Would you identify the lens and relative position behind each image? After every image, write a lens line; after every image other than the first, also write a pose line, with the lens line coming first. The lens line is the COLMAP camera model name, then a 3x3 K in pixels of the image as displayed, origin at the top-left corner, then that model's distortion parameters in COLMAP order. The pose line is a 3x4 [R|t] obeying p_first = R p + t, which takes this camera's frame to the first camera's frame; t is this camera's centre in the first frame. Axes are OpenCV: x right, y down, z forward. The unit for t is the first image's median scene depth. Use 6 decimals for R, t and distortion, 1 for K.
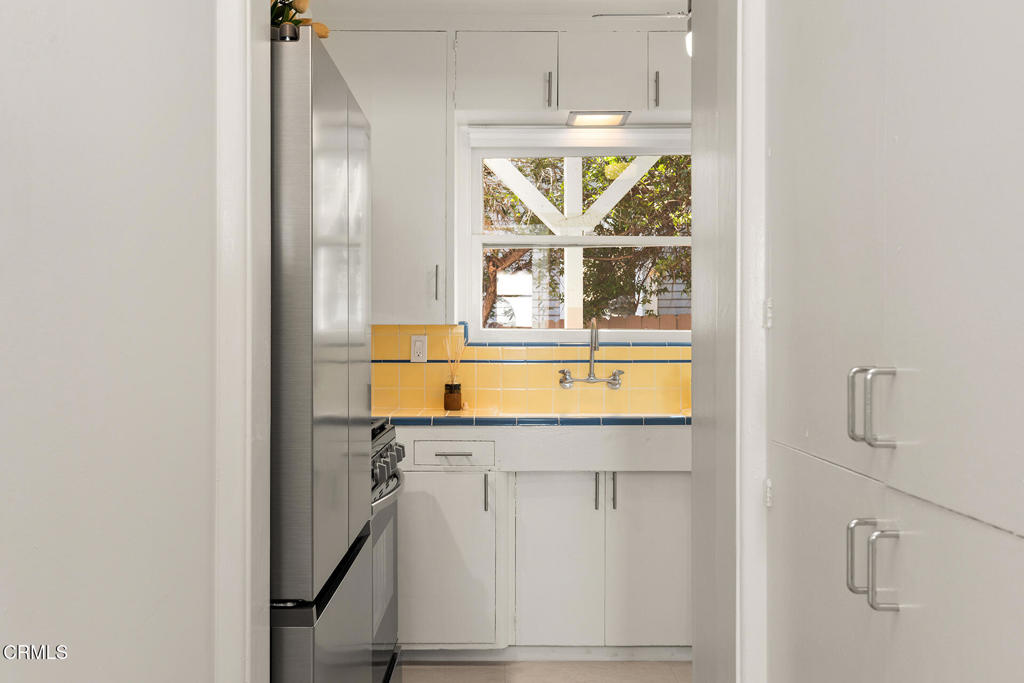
lens RADIAL K [[980.7, 0, 512.0], [0, 980.7, 341.5], [0, 0, 1]] dist [-0.002185, -0.000185]
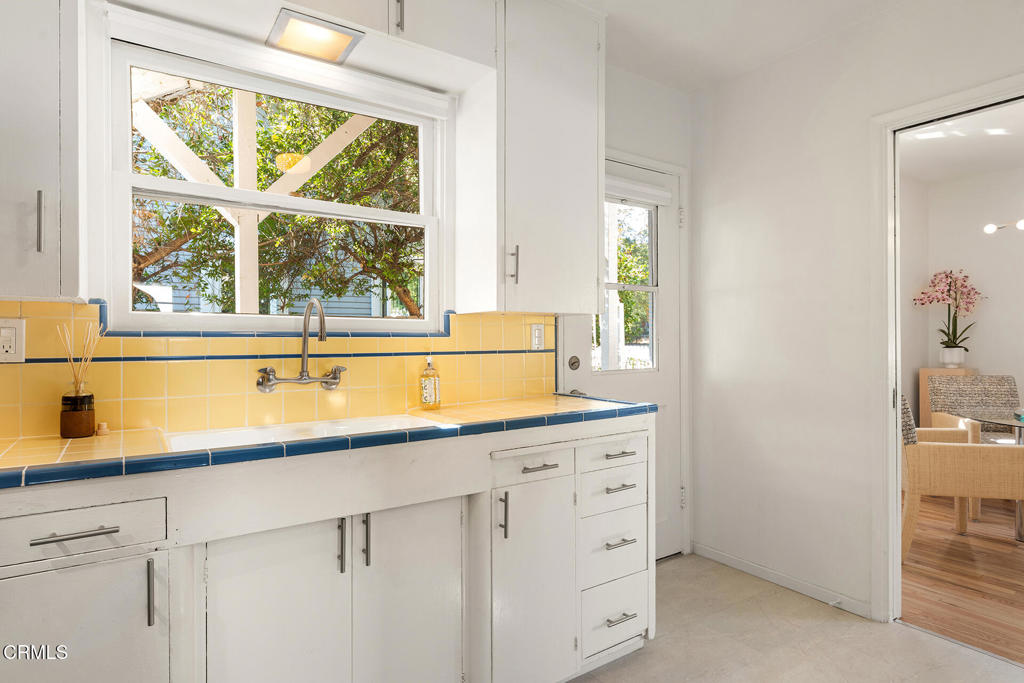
lens RADIAL K [[561.0, 0, 512.0], [0, 561.0, 341.5], [0, 0, 1]] dist [-0.002128, -0.000271]
pose [[0.831943, -0.004817, 0.554840, -0.027542], [0.006377, 0.999979, -0.000880, 0.010422], [-0.554825, 0.004270, 0.831956, 0.541490]]
